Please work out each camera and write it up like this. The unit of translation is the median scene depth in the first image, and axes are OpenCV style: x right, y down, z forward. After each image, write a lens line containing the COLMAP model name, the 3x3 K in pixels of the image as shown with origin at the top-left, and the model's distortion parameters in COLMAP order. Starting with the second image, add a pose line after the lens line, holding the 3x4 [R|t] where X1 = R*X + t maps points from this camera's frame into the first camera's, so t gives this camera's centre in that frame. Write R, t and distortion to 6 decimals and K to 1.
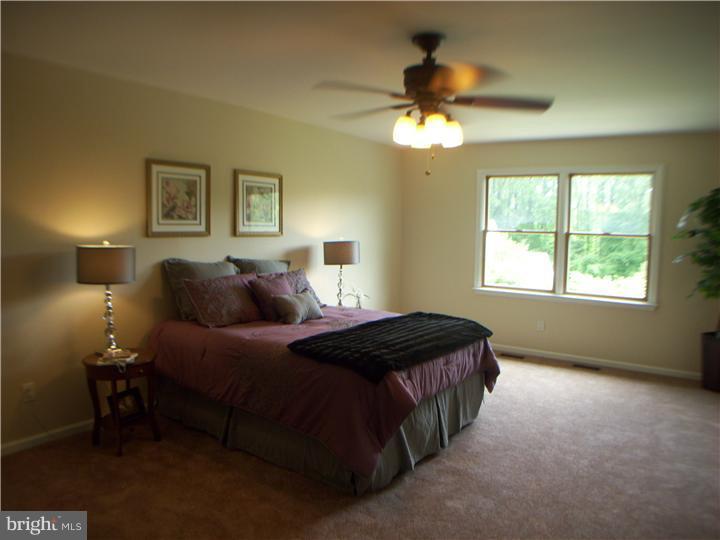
lens RADIAL K [[580.7, 0, 360.0], [0, 580.7, 270.0], [0, 0, 1]] dist [-0.160384, 0.060029]
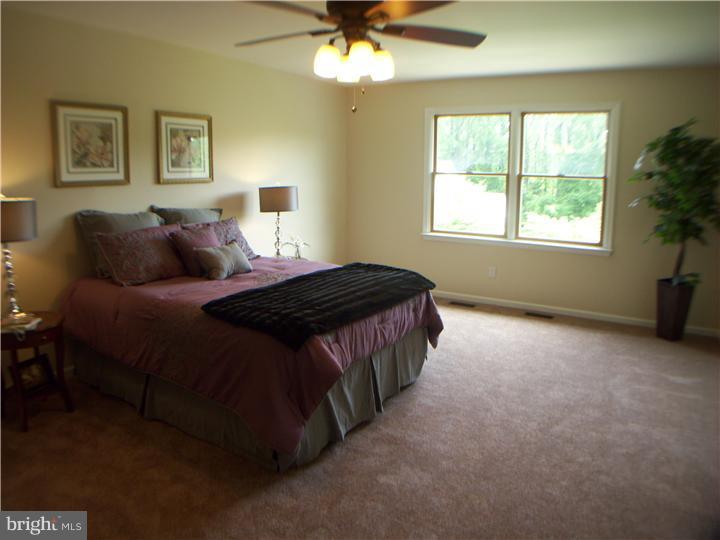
lens RADIAL K [[563.3, 0, 360.6], [0, 563.3, 248.2], [0, 0, 1]] dist [-0.145995, 0.011009]
pose [[0.998226, -0.017874, 0.056801, 0.061689], [0.014090, 0.997698, 0.066333, -0.011531], [-0.057856, -0.065415, 0.996179, 0.113656]]
